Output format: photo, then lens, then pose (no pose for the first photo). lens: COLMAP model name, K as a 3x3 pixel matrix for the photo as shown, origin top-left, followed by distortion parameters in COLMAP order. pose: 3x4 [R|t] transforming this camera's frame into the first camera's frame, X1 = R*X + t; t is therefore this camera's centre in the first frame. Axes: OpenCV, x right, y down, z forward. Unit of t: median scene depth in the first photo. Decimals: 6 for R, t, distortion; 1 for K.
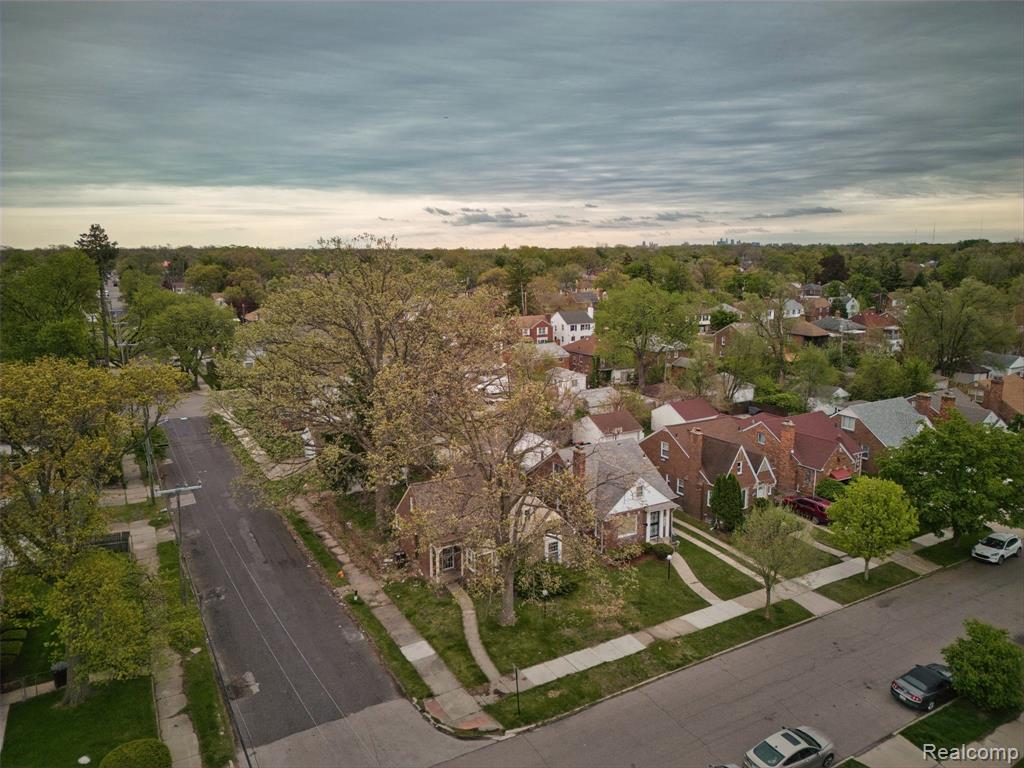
lens RADIAL K [[713.3, 0, 512.0], [0, 713.3, 384.0], [0, 0, 1]] dist [0.081957, -0.075953]
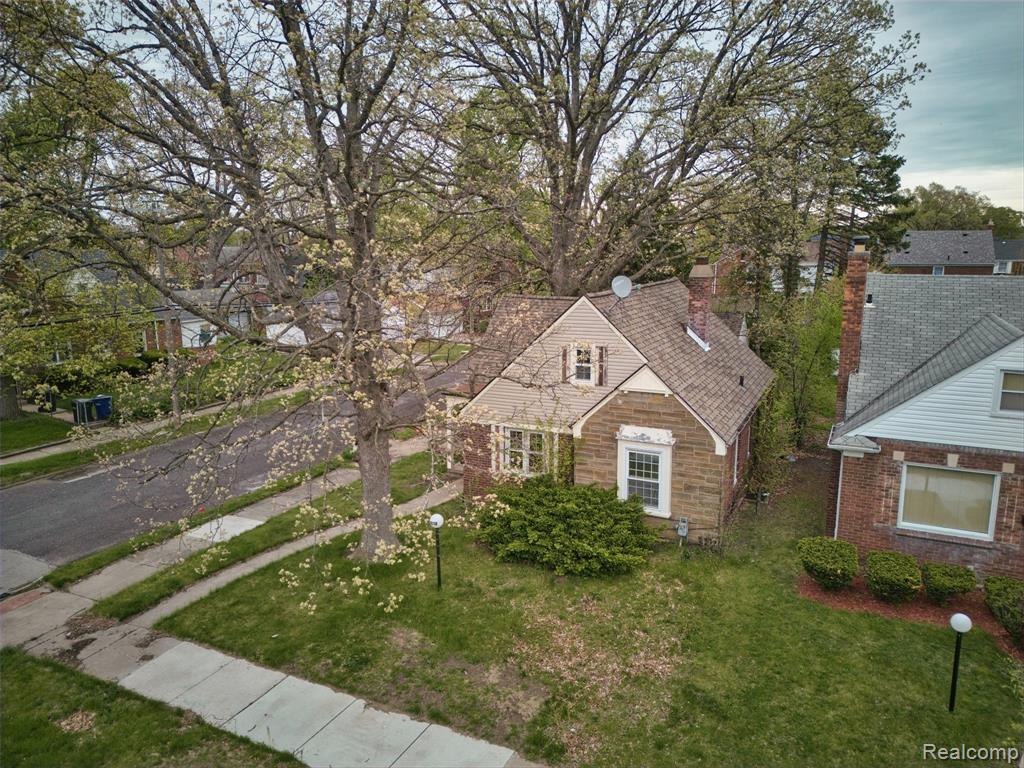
lens RADIAL K [[713.3, 0, 512.0], [0, 713.3, 384.0], [0, 0, 1]] dist [0.081957, -0.075953]
pose [[0.561202, 0.160110, -0.812045, 0.363351], [-0.158528, 0.983740, 0.084404, 0.190406], [0.812355, 0.081364, 0.577459, 0.837407]]
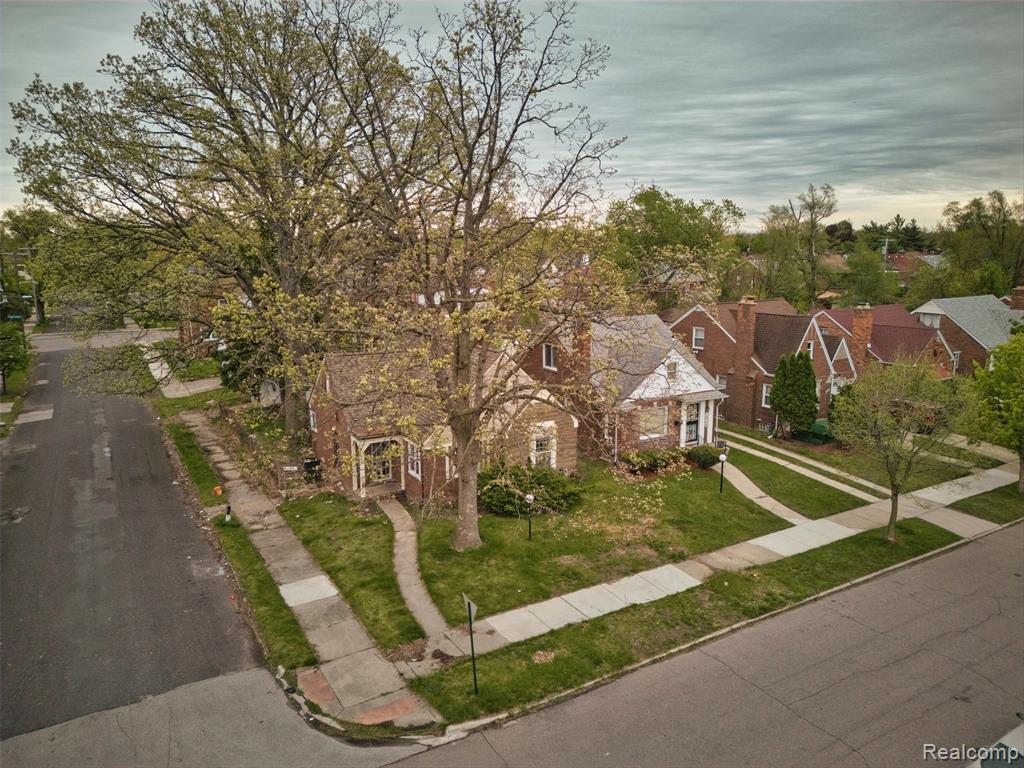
lens RADIAL K [[713.3, 0, 512.0], [0, 713.3, 384.0], [0, 0, 1]] dist [0.081957, -0.075953]
pose [[0.999916, -0.001328, 0.012881, 0.024129], [0.001258, 0.999984, 0.005453, 0.195499], [-0.012888, -0.005436, 0.999902, 0.407836]]
